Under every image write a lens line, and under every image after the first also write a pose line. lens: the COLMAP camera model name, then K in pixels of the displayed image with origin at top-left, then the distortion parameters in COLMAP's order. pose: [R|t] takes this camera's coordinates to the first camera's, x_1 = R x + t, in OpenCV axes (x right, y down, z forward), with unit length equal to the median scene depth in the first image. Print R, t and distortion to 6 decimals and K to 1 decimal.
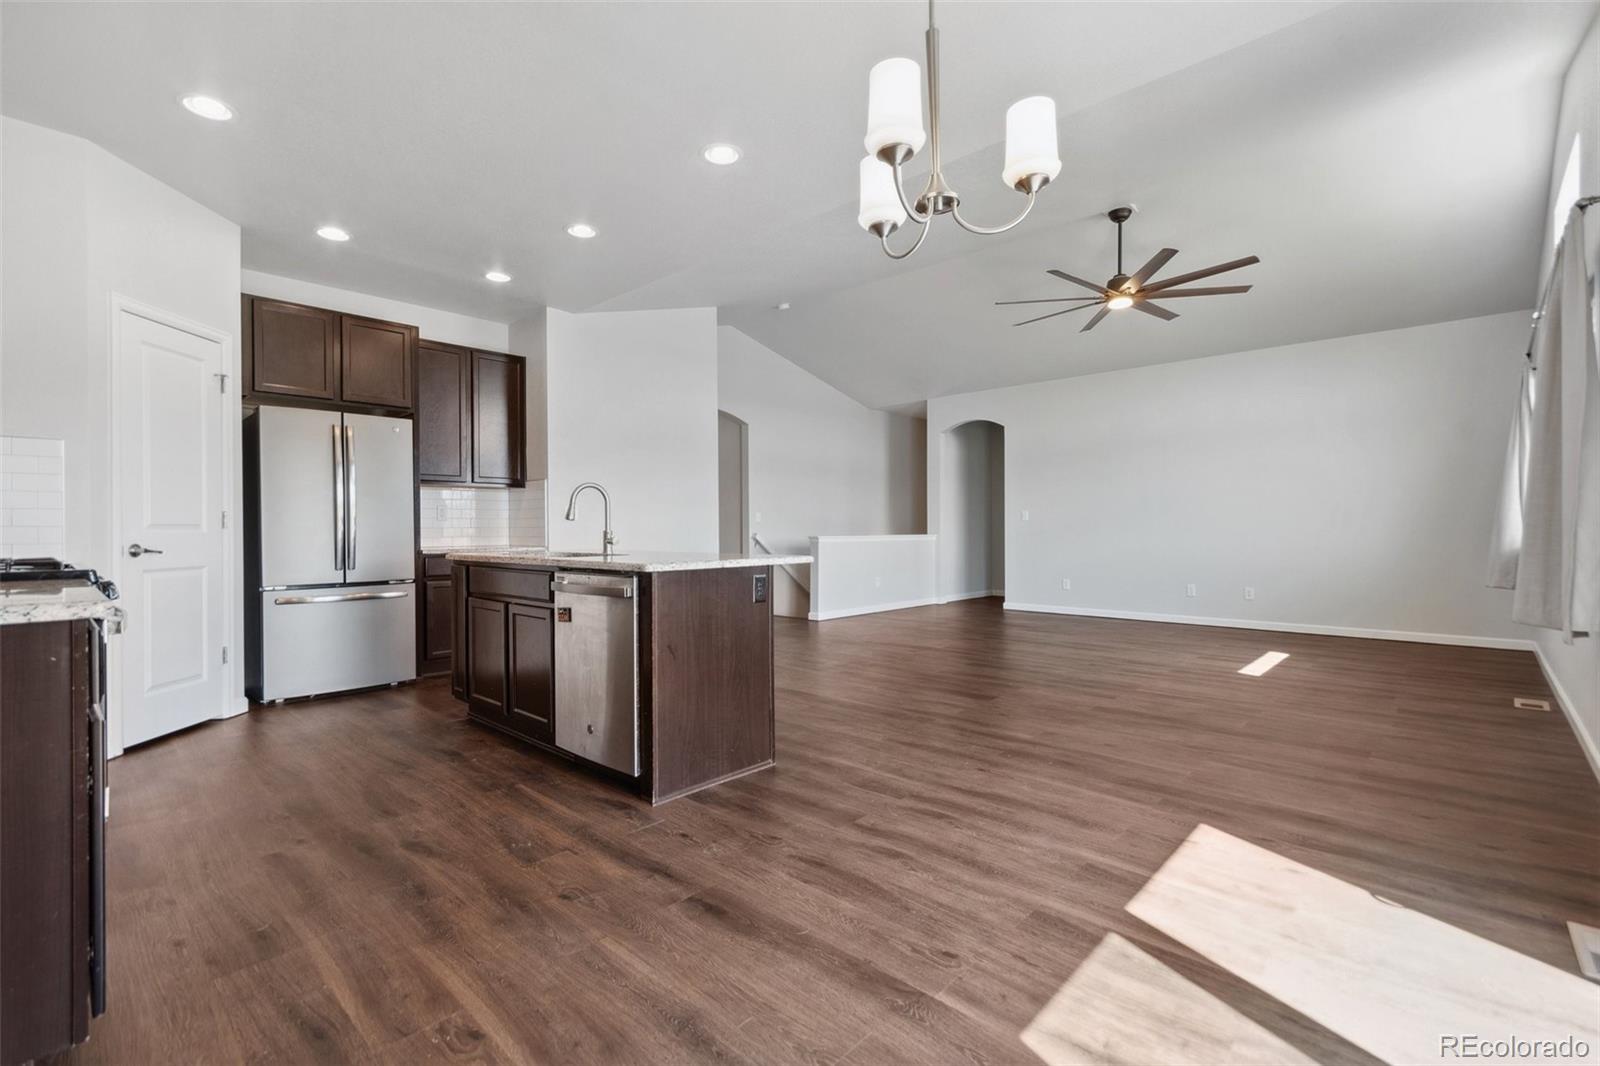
lens RADIAL K [[717.4, 0, 780.8], [0, 717.4, 527.8], [0, 0, 1]] dist [0.001128, 0.001508]
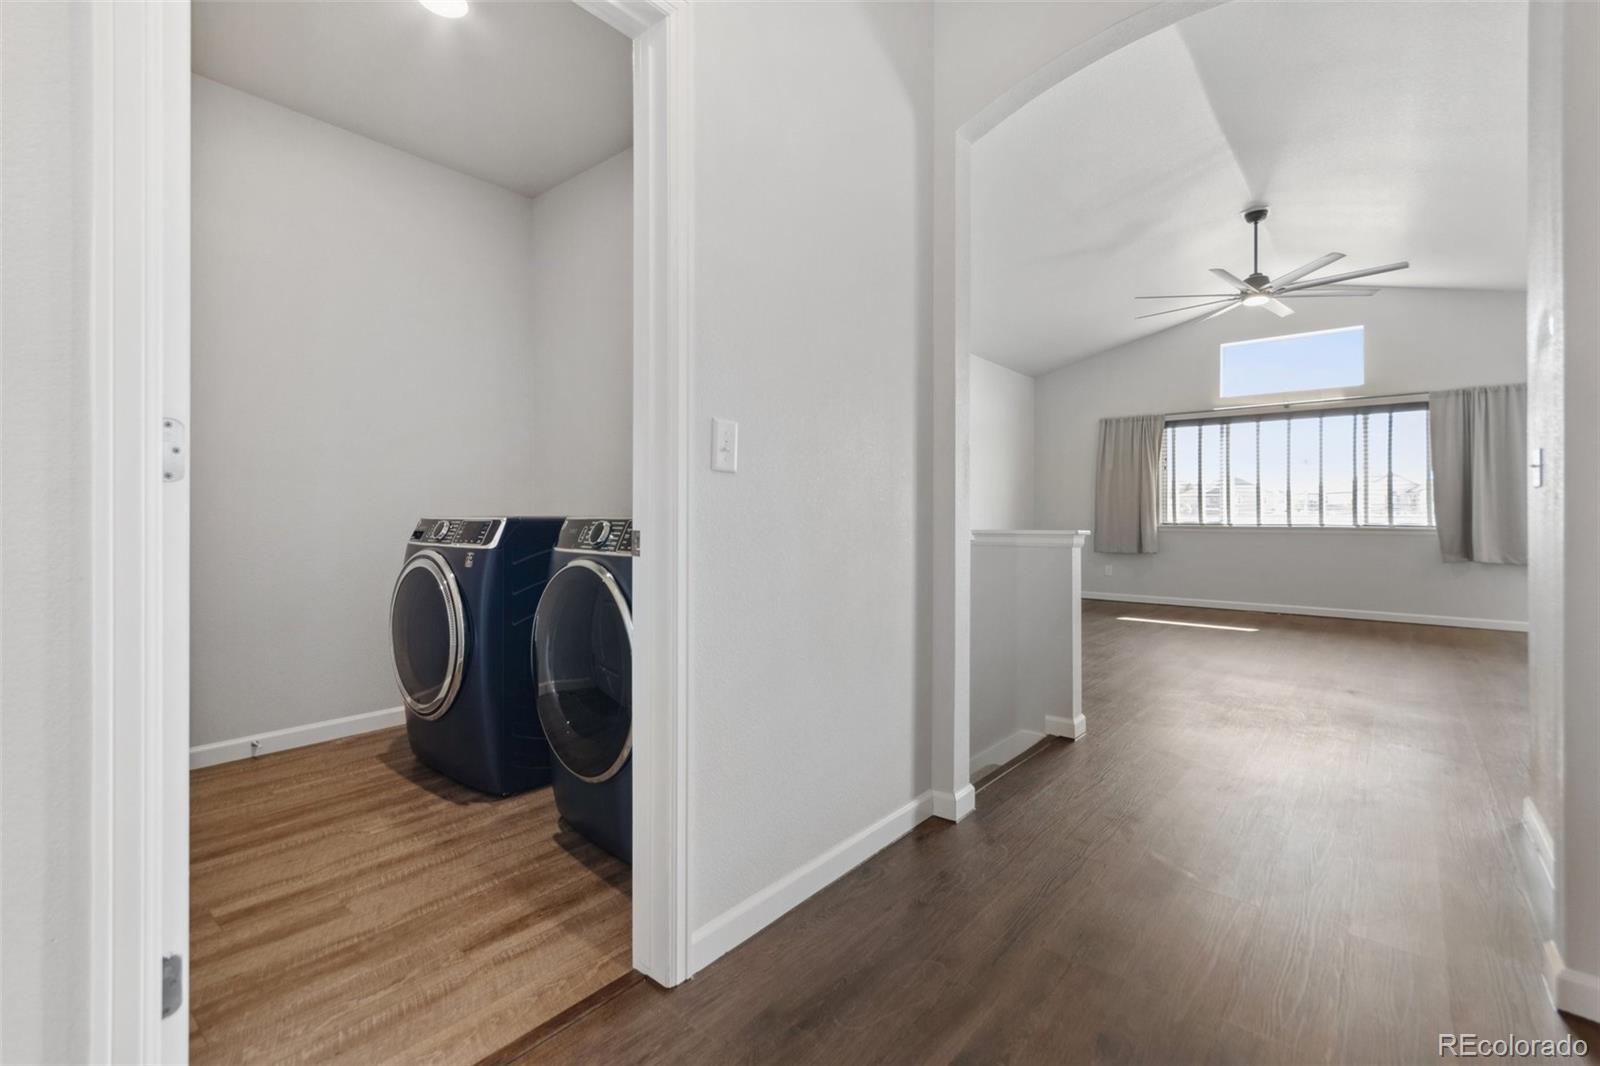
lens RADIAL K [[717.4, 0, 779.3], [0, 717.4, 513.7], [0, 0, 1]] dist [0.001128, 0.001508]
pose [[-0.066811, 0.001552, 0.997764, -0.951544], [-0.000593, 0.999999, -0.001595, 0.005575], [-0.997765, -0.000699, -0.066810, 3.184966]]
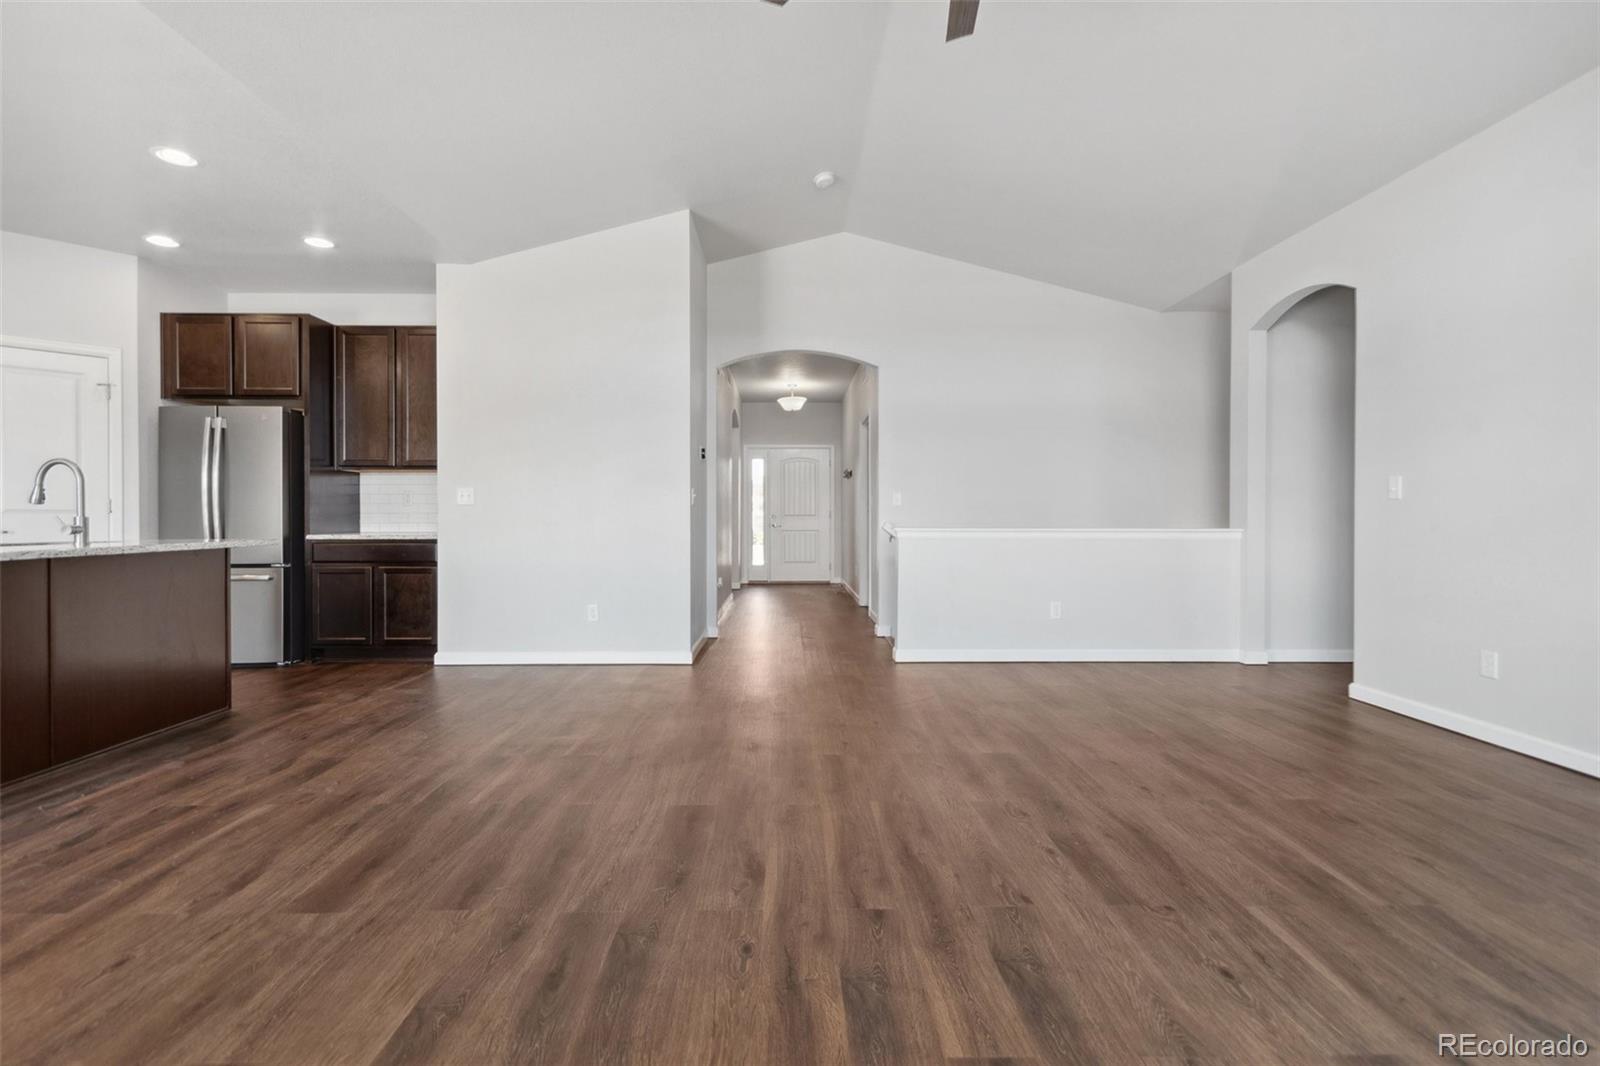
lens RADIAL K [[717.4, 0, 788.3], [0, 717.4, 520.8], [0, 0, 1]] dist [0.001128, 0.001508]
pose [[0.697574, 0.007444, -0.716474, 1.150782], [-0.002143, 0.999963, 0.008303, 0.000561], [0.716509, -0.004257, 0.697565, 1.300171]]
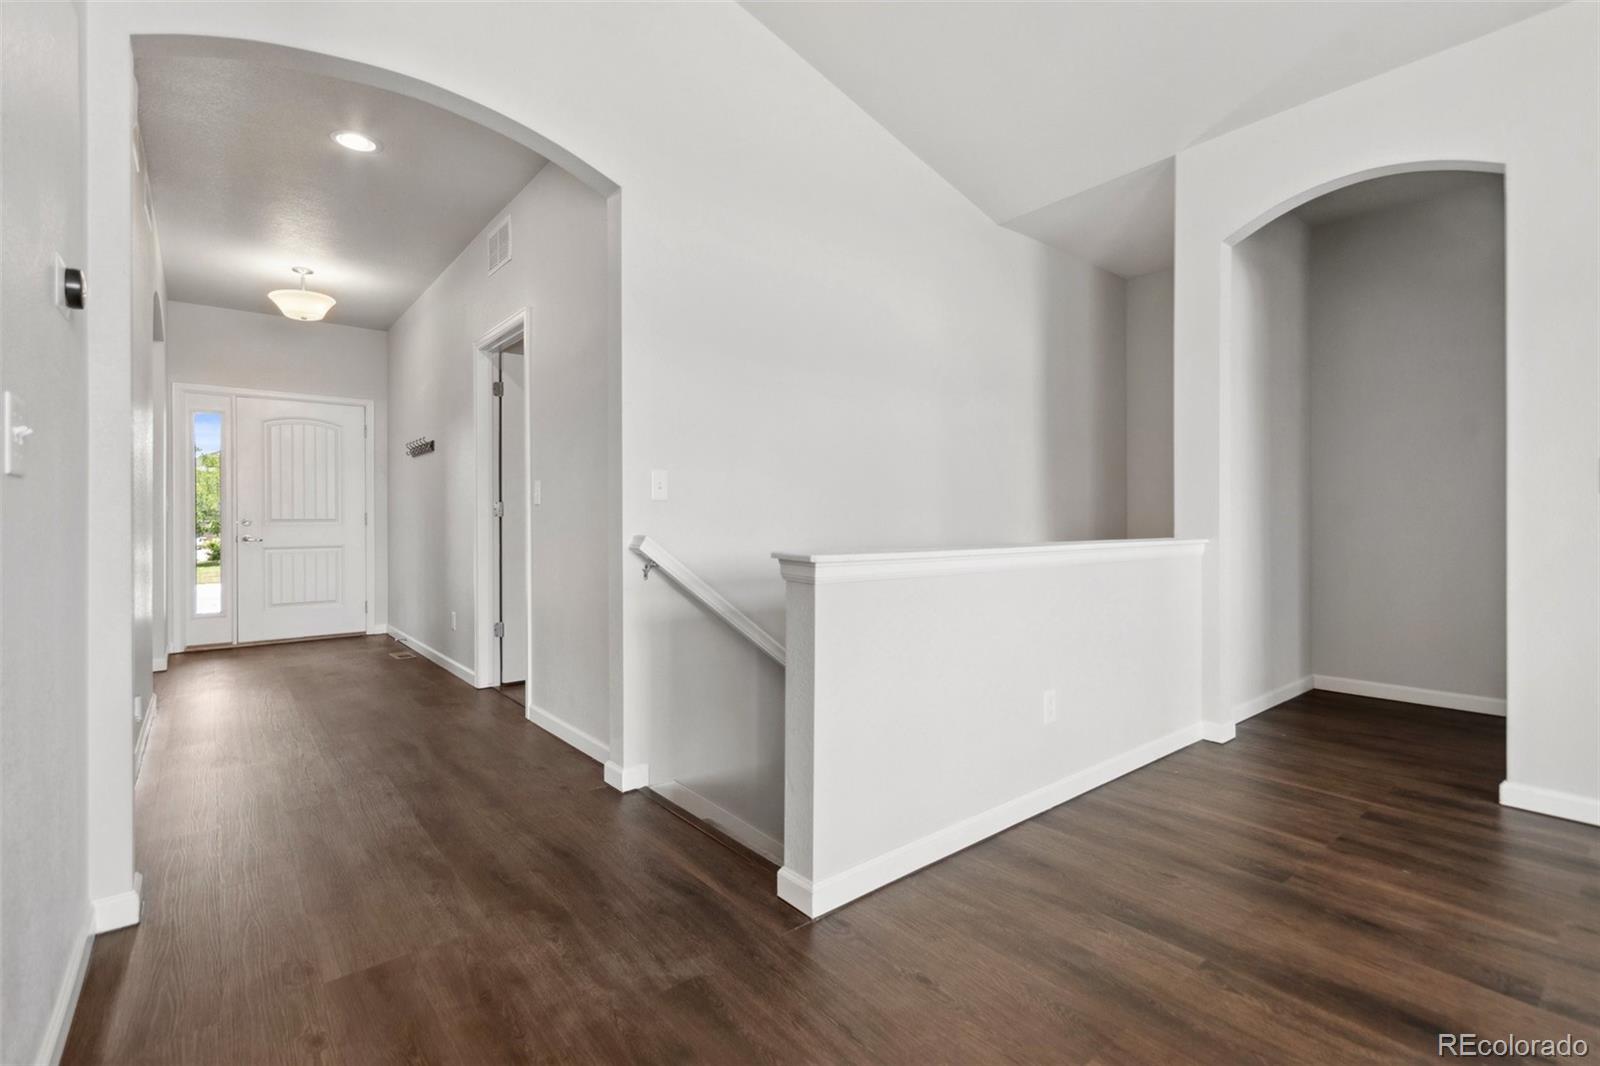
lens RADIAL K [[717.4, 0, 784.1], [0, 717.4, 518.9], [0, 0, 1]] dist [0.001128, 0.001508]
pose [[0.992029, 0.000207, -0.126009, 0.189420], [-0.000307, 1.000000, -0.000777, 0.001181], [0.126009, 0.000809, 0.992029, 2.027552]]
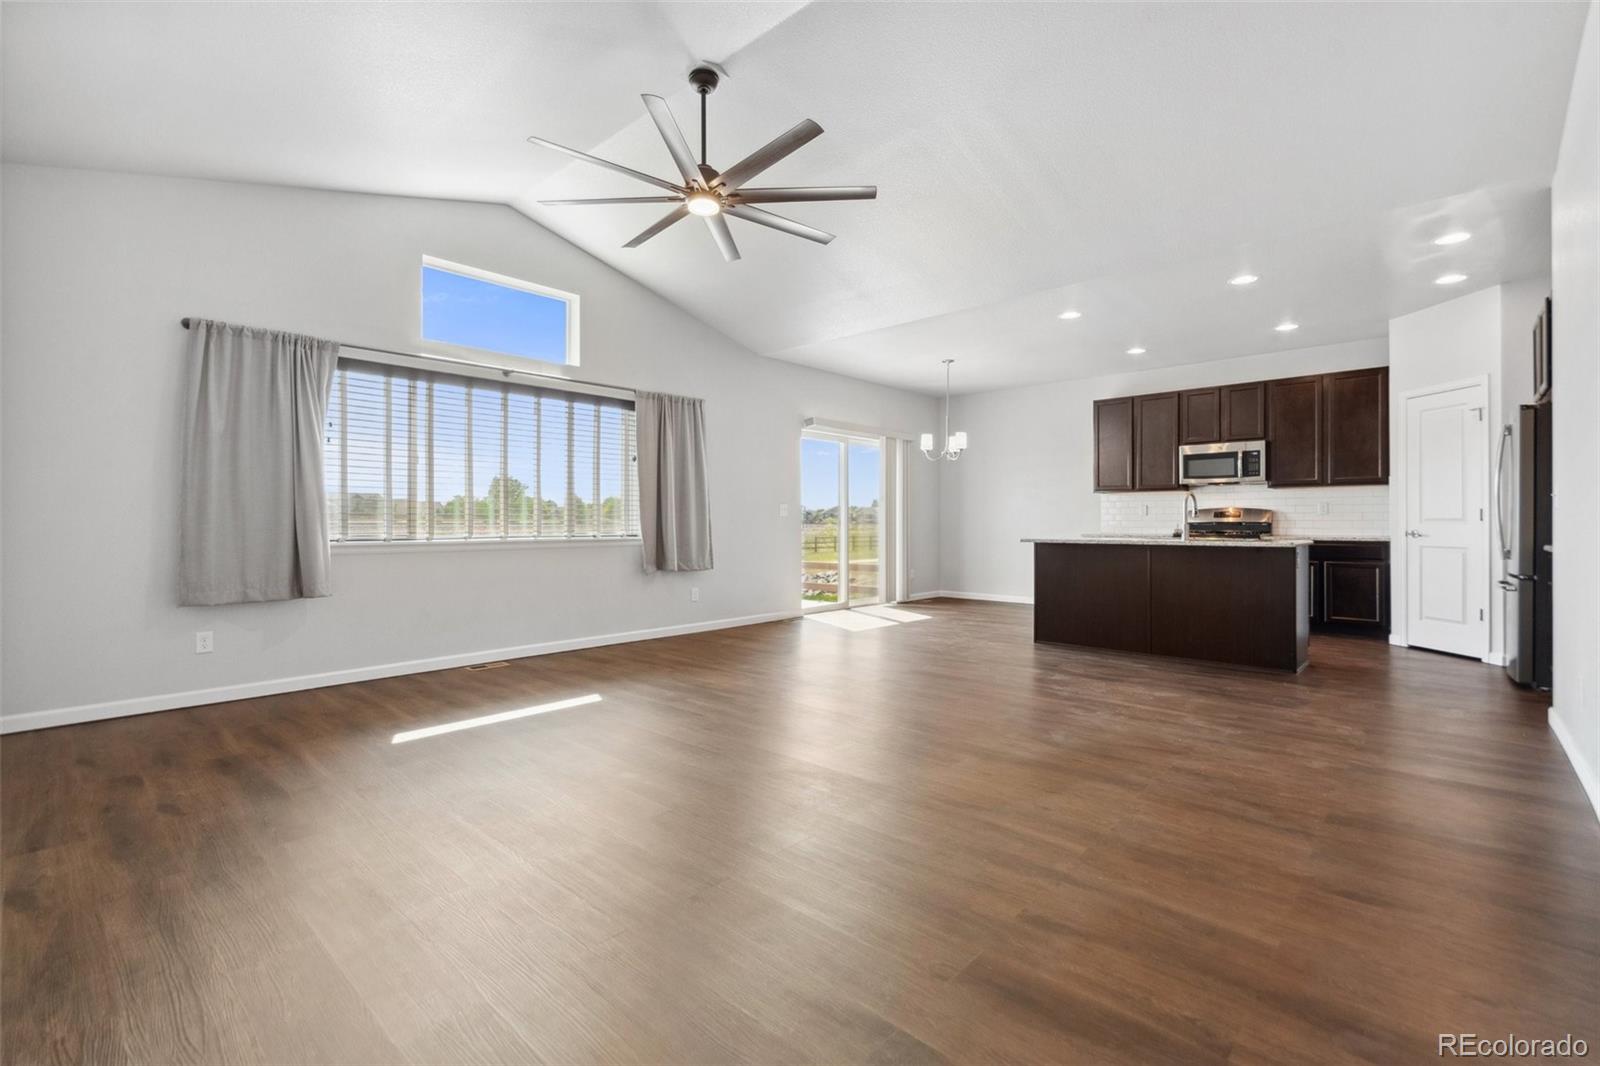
lens RADIAL K [[717.4, 0, 798.3], [0, 717.4, 521.8], [0, 0, 1]] dist [0.001128, 0.001508]
pose [[-0.999579, 0.000650, -0.029022, 0.723550], [0.000690, 0.999999, -0.001398, 0.002306], [0.029021, -0.001417, -0.999578, 3.082192]]
